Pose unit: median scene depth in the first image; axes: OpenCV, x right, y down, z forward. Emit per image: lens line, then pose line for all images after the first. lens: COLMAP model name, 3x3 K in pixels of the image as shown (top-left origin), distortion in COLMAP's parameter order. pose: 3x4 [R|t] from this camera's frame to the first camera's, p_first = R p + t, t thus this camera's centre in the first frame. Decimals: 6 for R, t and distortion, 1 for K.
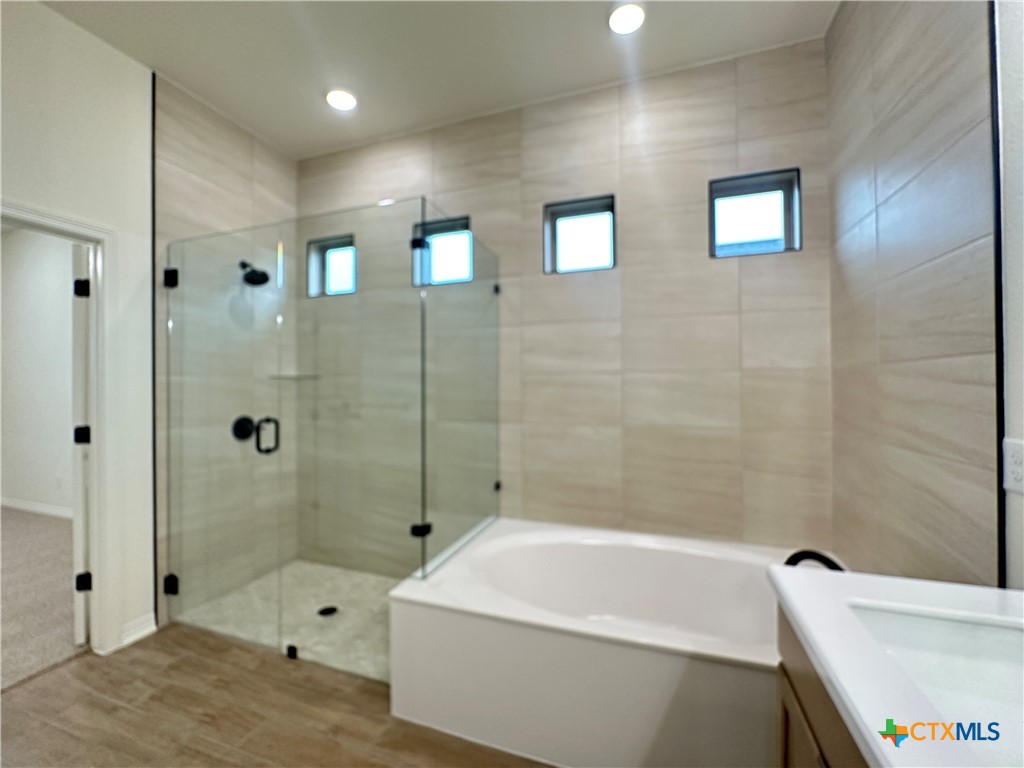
lens RADIAL K [[406.8, 0, 484.6], [0, 406.8, 385.1], [0, 0, 1]] dist [-0.002296, 0.000811]
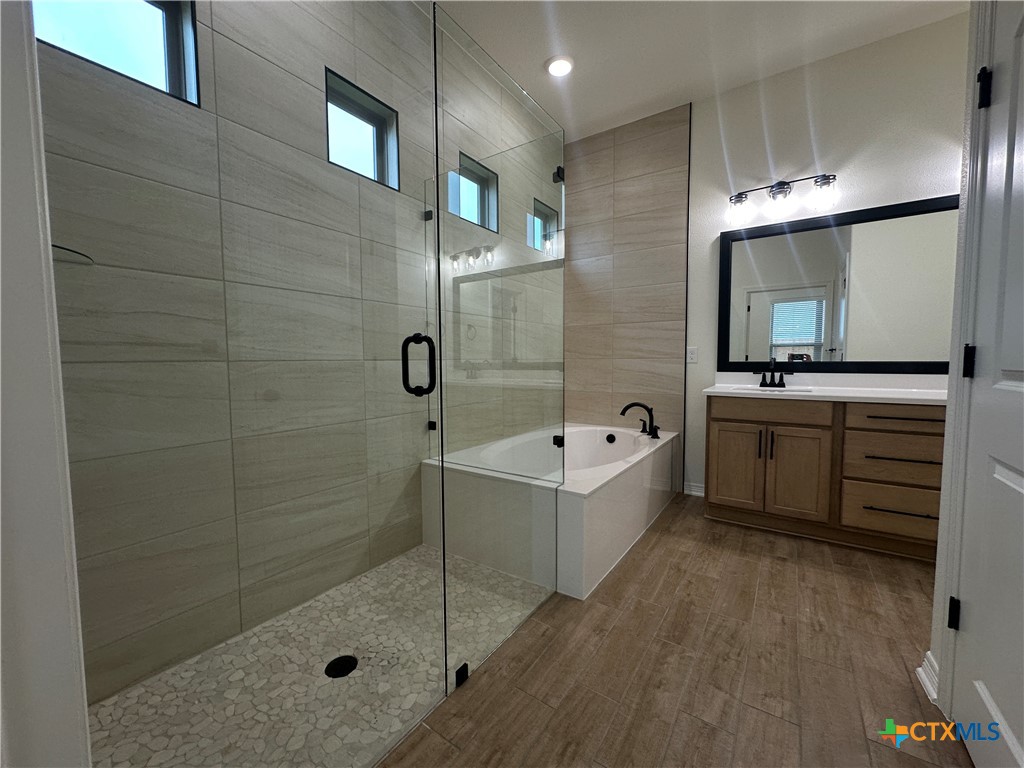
lens RADIAL K [[406.8, 0, 515.0], [0, 406.8, 383.8], [0, 0, 1]] dist [-0.002296, 0.000811]
pose [[0.249527, -0.054871, 0.966812, -1.266406], [-0.007310, 0.998258, 0.058543, 0.140612], [-0.968340, -0.021675, 0.248691, 0.871946]]
